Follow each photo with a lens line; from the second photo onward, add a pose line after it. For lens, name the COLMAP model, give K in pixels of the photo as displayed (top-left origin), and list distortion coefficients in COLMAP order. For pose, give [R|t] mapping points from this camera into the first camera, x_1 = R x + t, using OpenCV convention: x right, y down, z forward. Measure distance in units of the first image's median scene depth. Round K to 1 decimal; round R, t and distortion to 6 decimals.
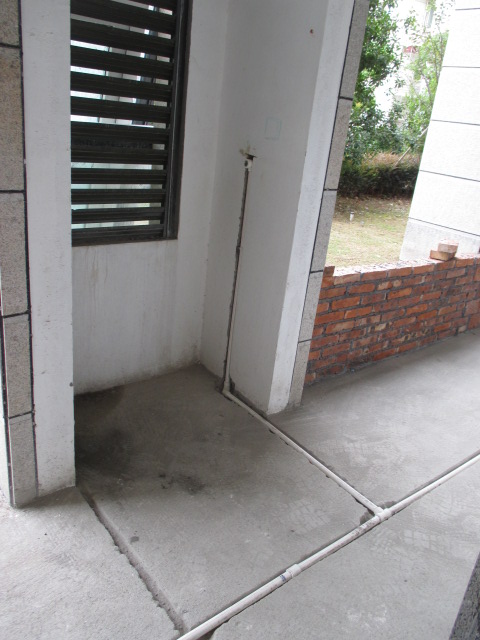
lens RADIAL K [[533.3, 0, 239.7], [0, 533.3, 315.3], [0, 0, 1]] dist [-0.028154, 0.005426]
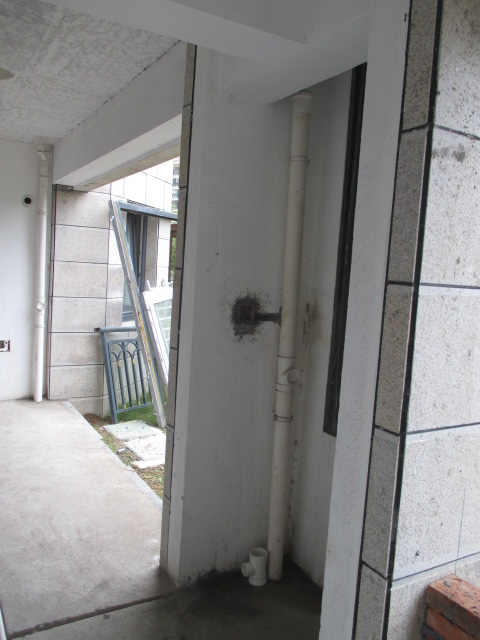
lens RADIAL K [[533.3, 0, 240.6], [0, 533.3, 317.2], [0, 0, 1]] dist [-0.028154, 0.005426]
pose [[-0.144825, -0.036262, -0.988793, 0.874337], [-0.432472, 0.901138, 0.030295, -0.334739], [0.889940, 0.432013, -0.146189, 1.004388]]
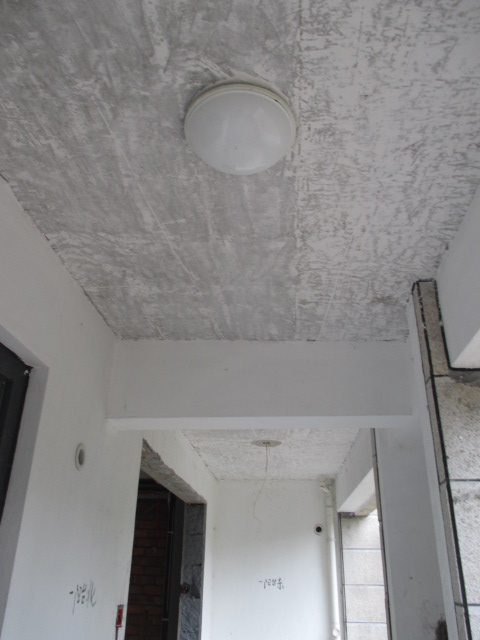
lens RADIAL K [[533.3, 0, 241.5], [0, 533.3, 317.2], [0, 0, 1]] dist [-0.028154, 0.005426]
pose [[-0.681732, -0.426299, -0.594568, 1.112054], [-0.350757, 0.903652, -0.245730, -0.517588], [0.642036, 0.041027, -0.765576, 1.450833]]
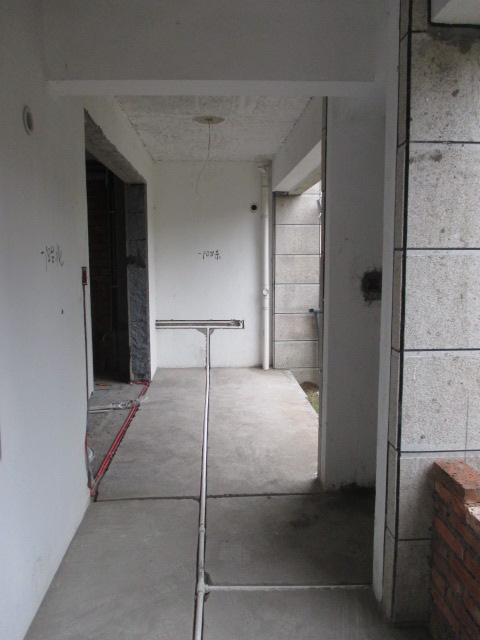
lens RADIAL K [[533.3, 0, 241.3], [0, 533.3, 318.5], [0, 0, 1]] dist [-0.028154, 0.005426]
pose [[-0.584641, -0.015122, -0.811151, 1.147532], [-0.351933, 0.905583, 0.236775, -0.449241], [0.730984, 0.423899, -0.534763, 1.418920]]
